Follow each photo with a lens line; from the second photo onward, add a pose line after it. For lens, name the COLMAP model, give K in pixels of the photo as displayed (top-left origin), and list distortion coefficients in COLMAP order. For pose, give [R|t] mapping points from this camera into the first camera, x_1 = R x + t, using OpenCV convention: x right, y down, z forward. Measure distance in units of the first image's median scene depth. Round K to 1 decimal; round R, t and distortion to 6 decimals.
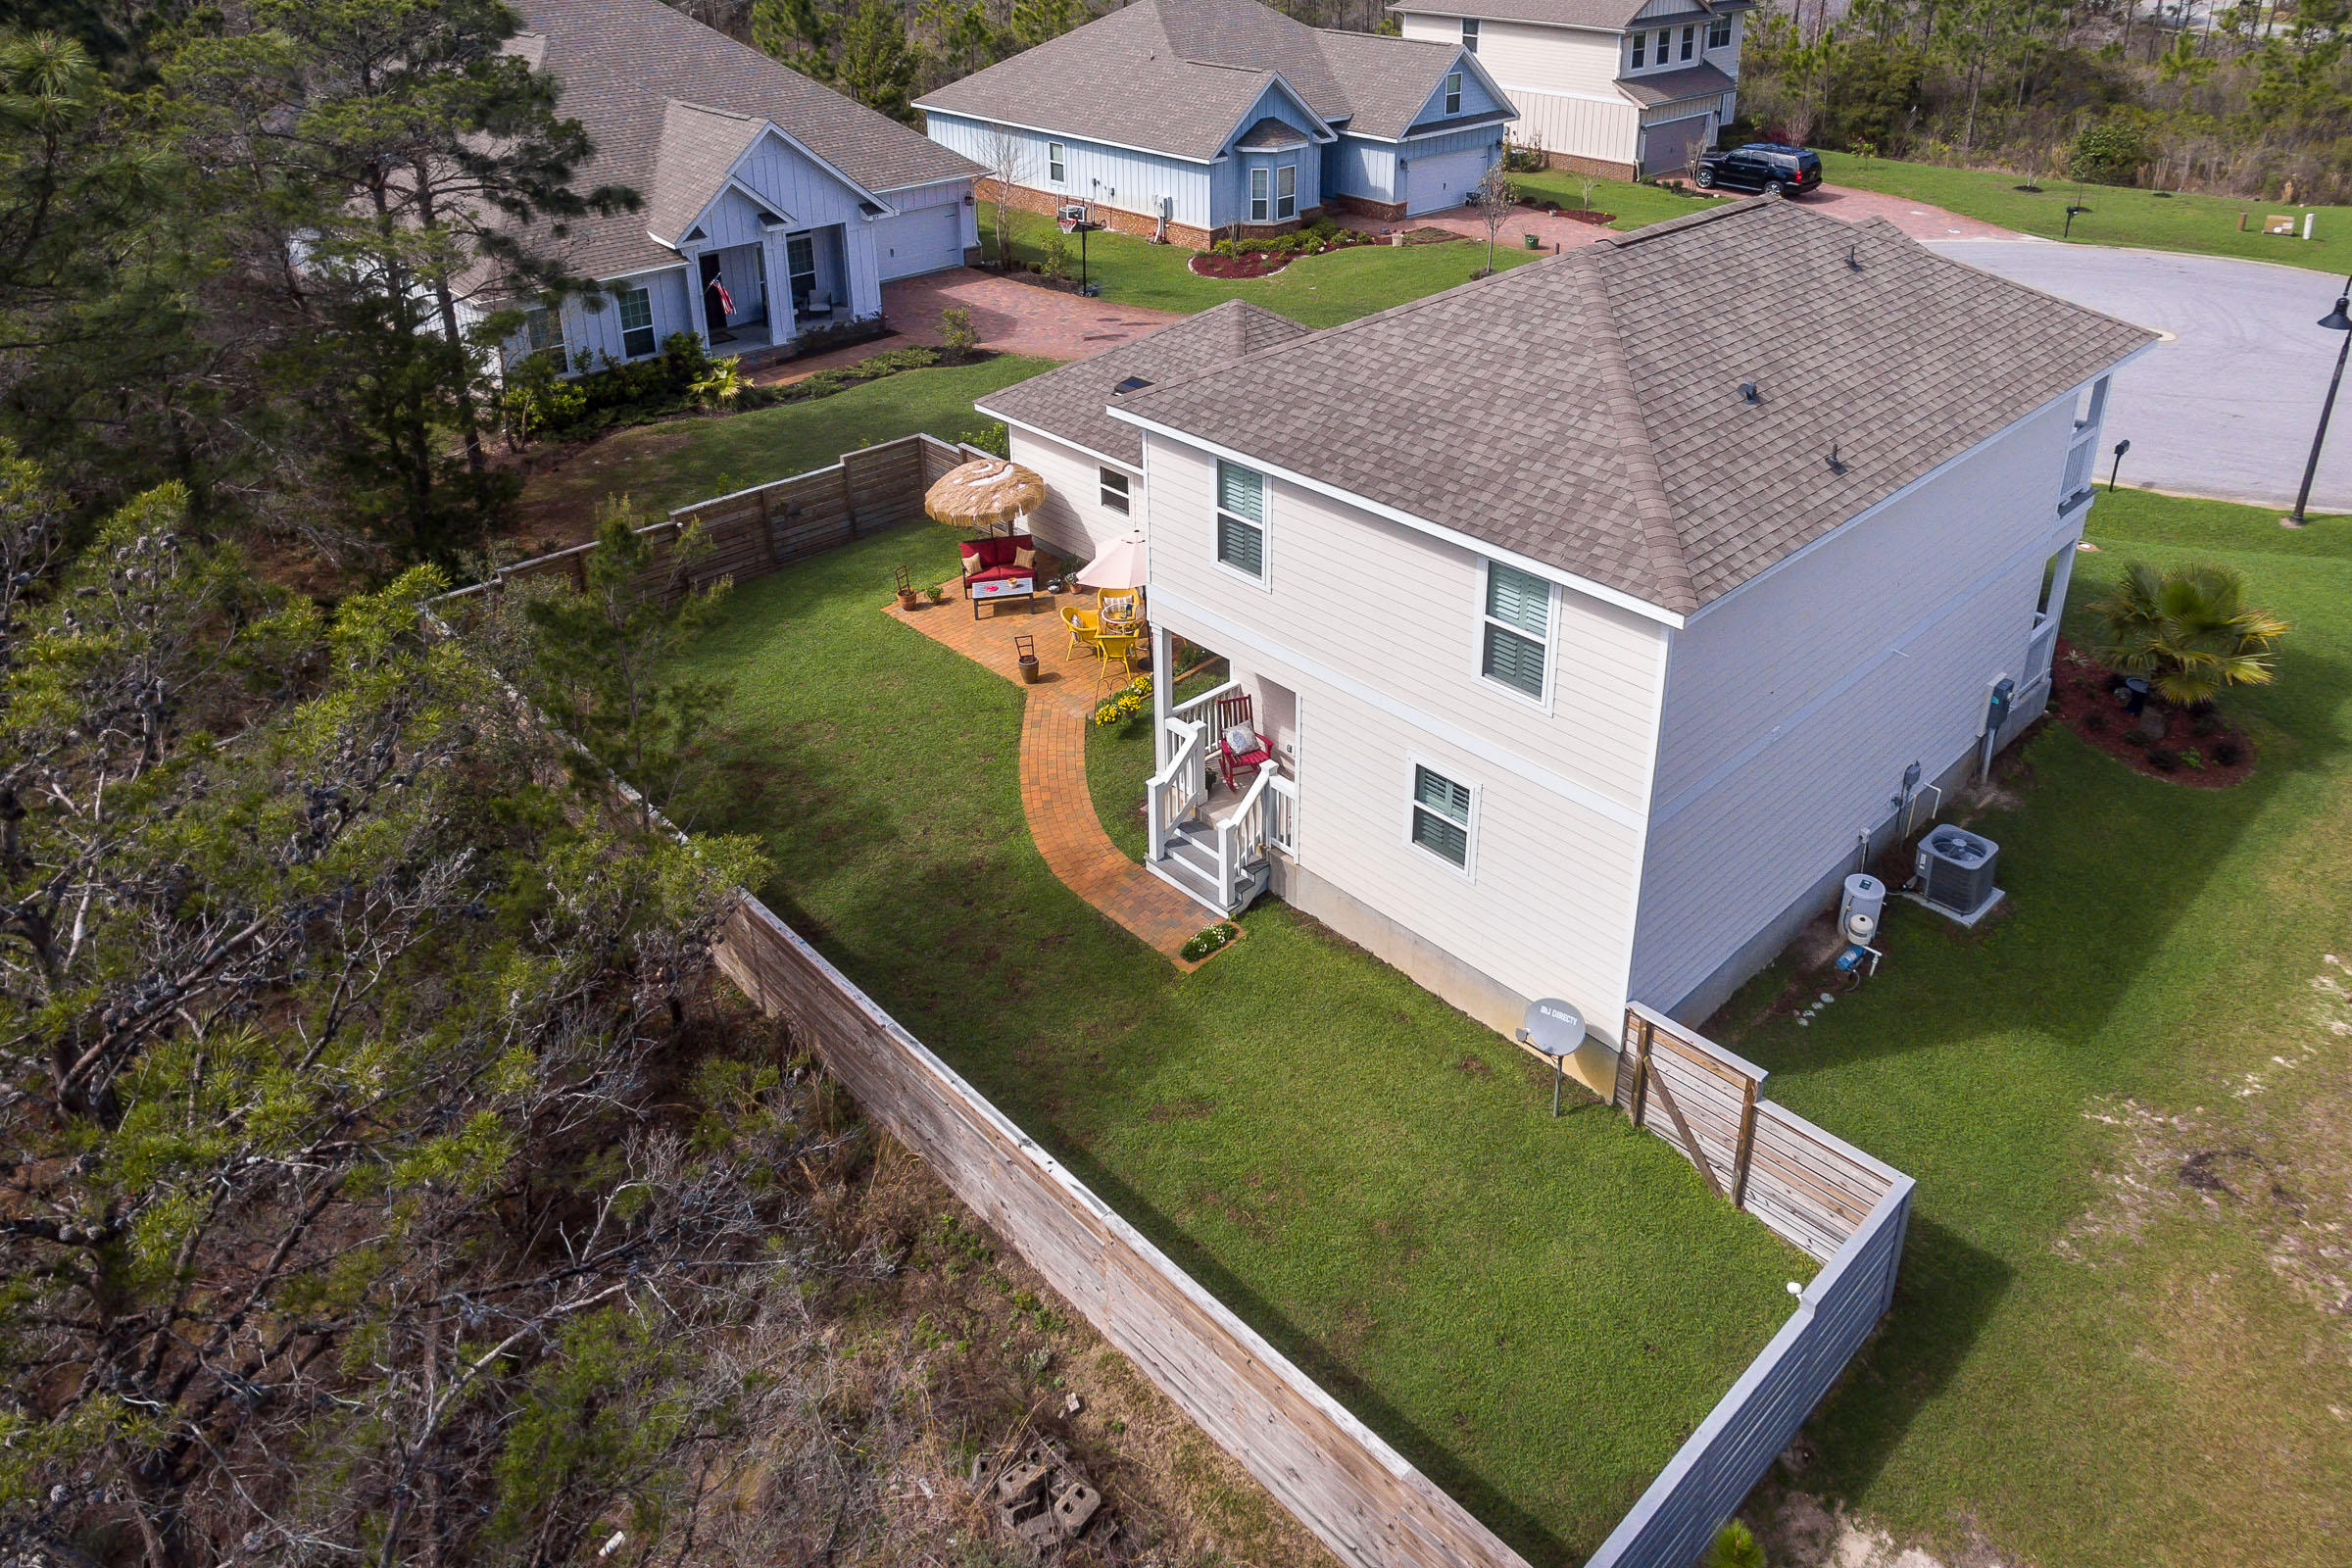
lens RADIAL K [[1596.7, 0, 1176.0], [0, 1596.7, 784.0], [0, 0, 1]] dist [-0.060631, 0.077821]
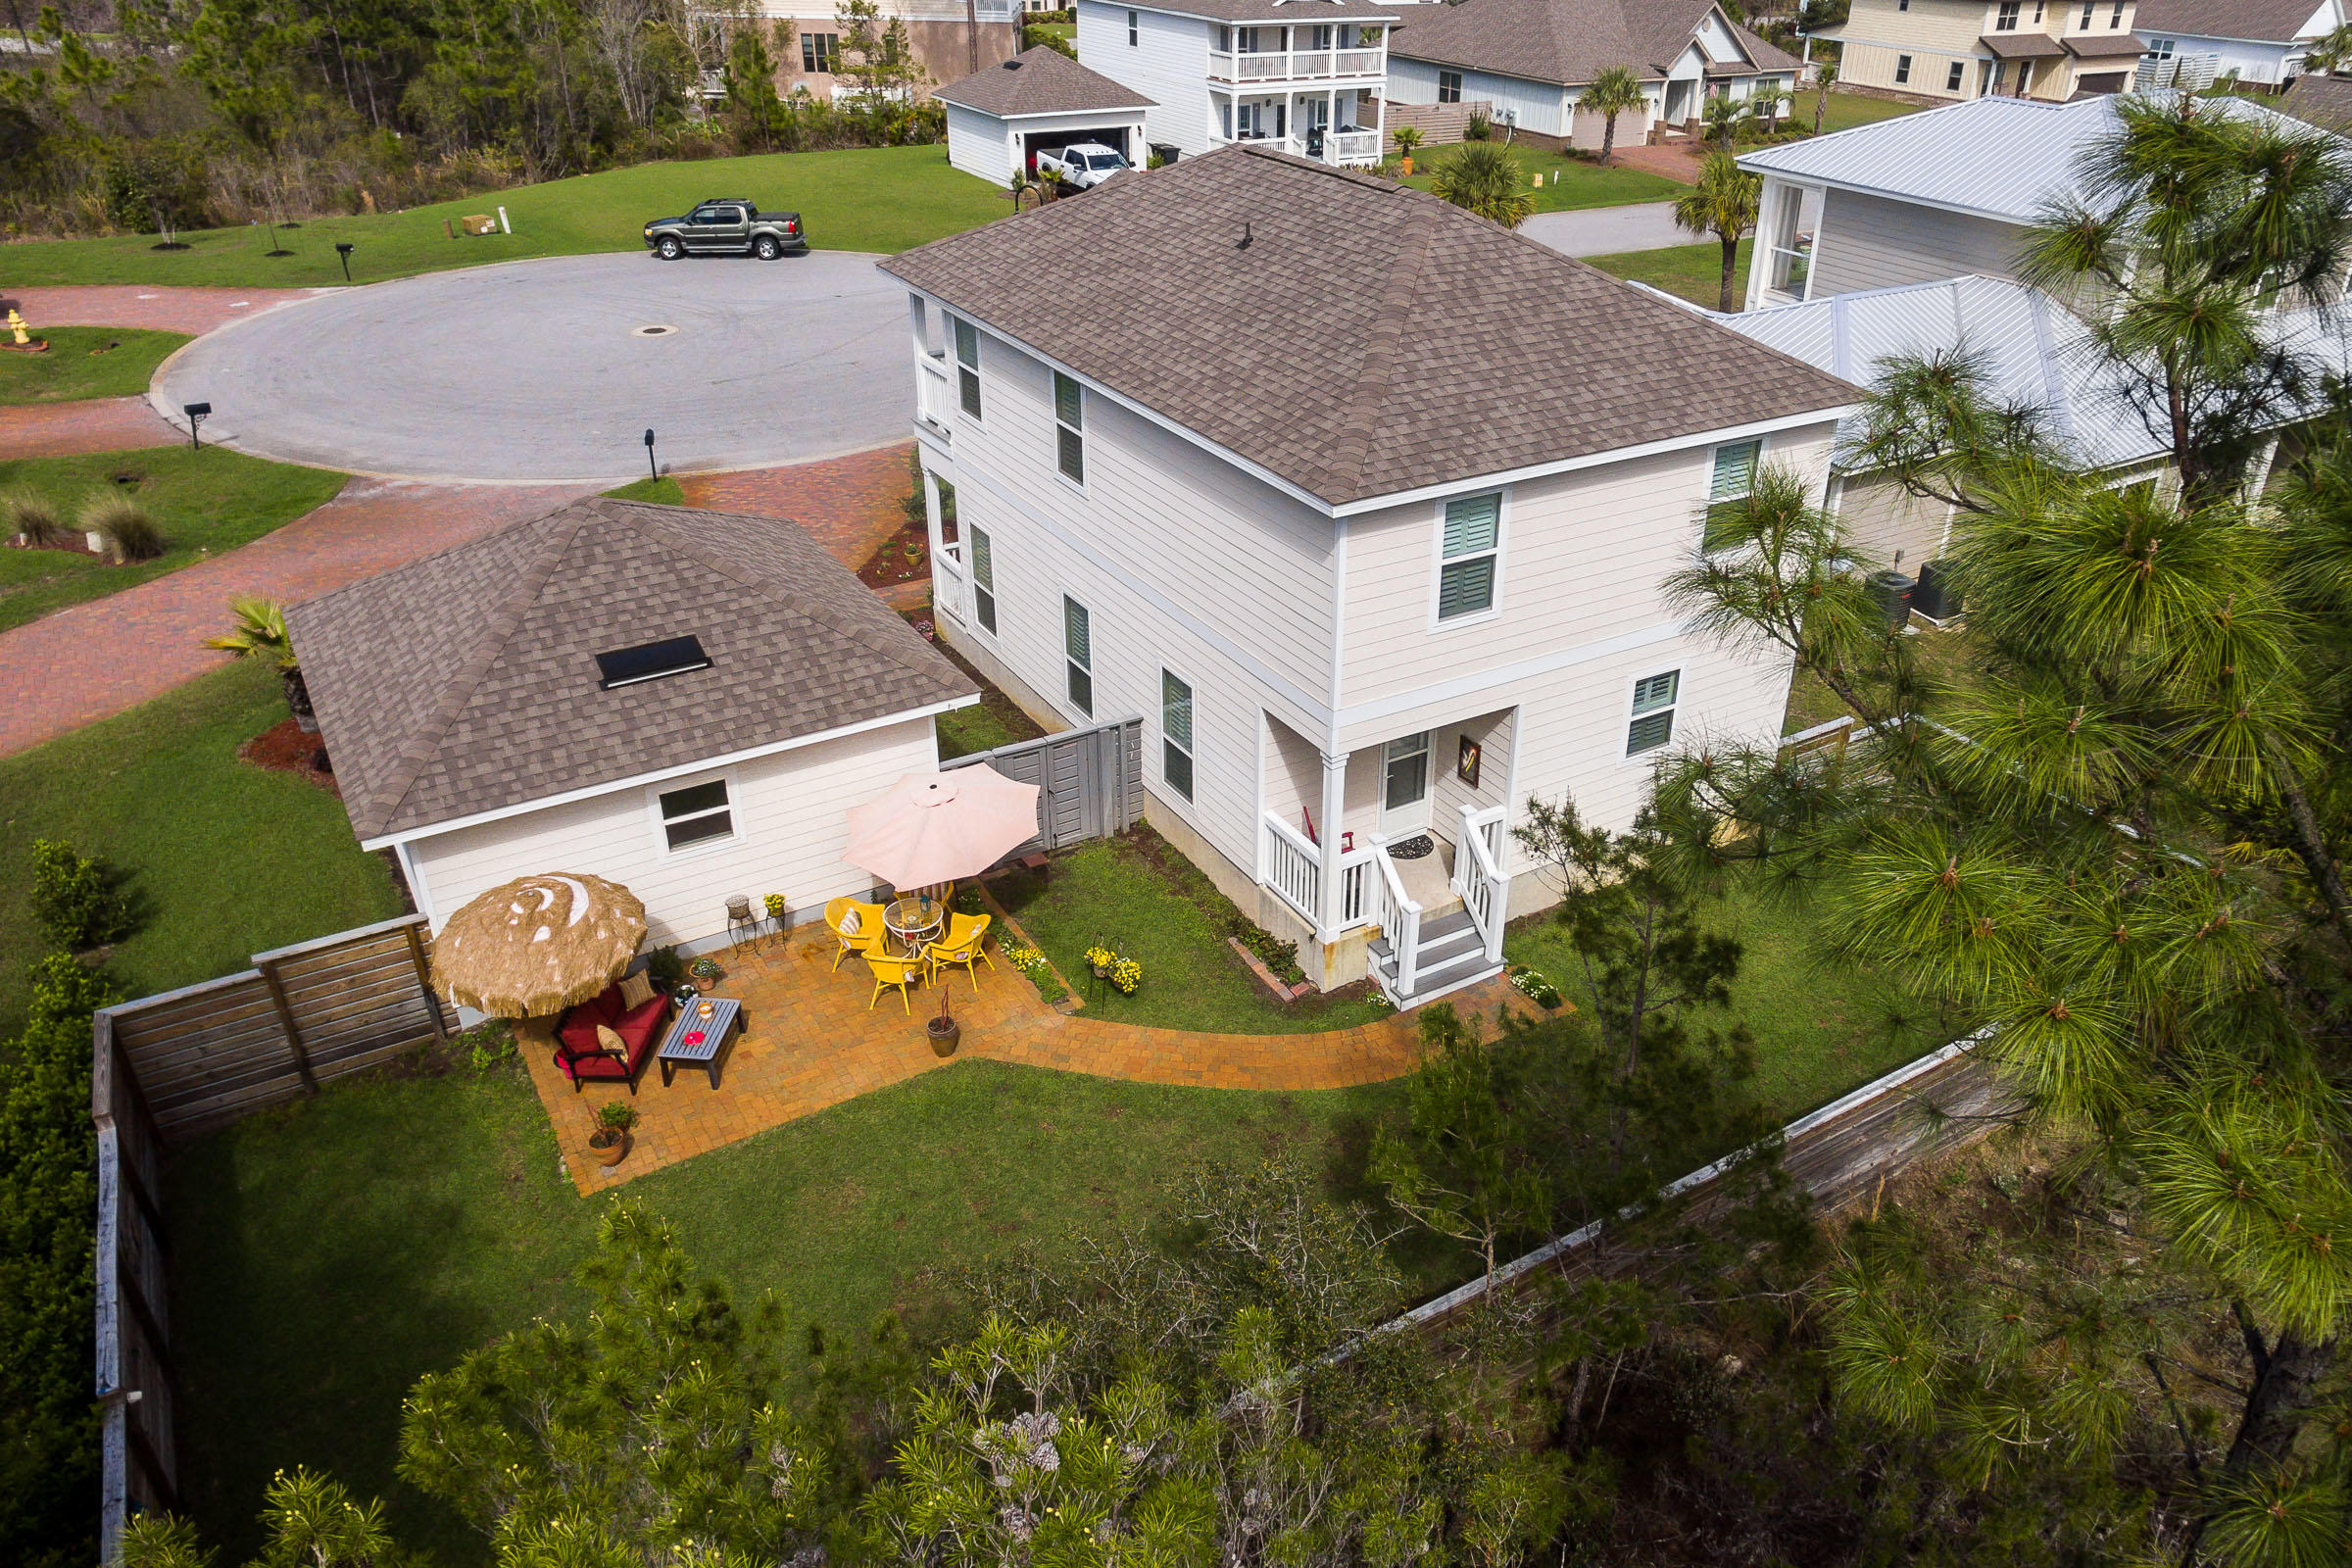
lens RADIAL K [[1596.7, 0, 1176.0], [0, 1596.7, 784.0], [0, 0, 1]] dist [-0.060631, 0.077821]
pose [[0.186025, -0.436331, 0.880347, -0.589215], [0.524964, 0.801516, 0.286330, -0.283126], [-0.830547, 0.408886, 0.378160, 0.585293]]
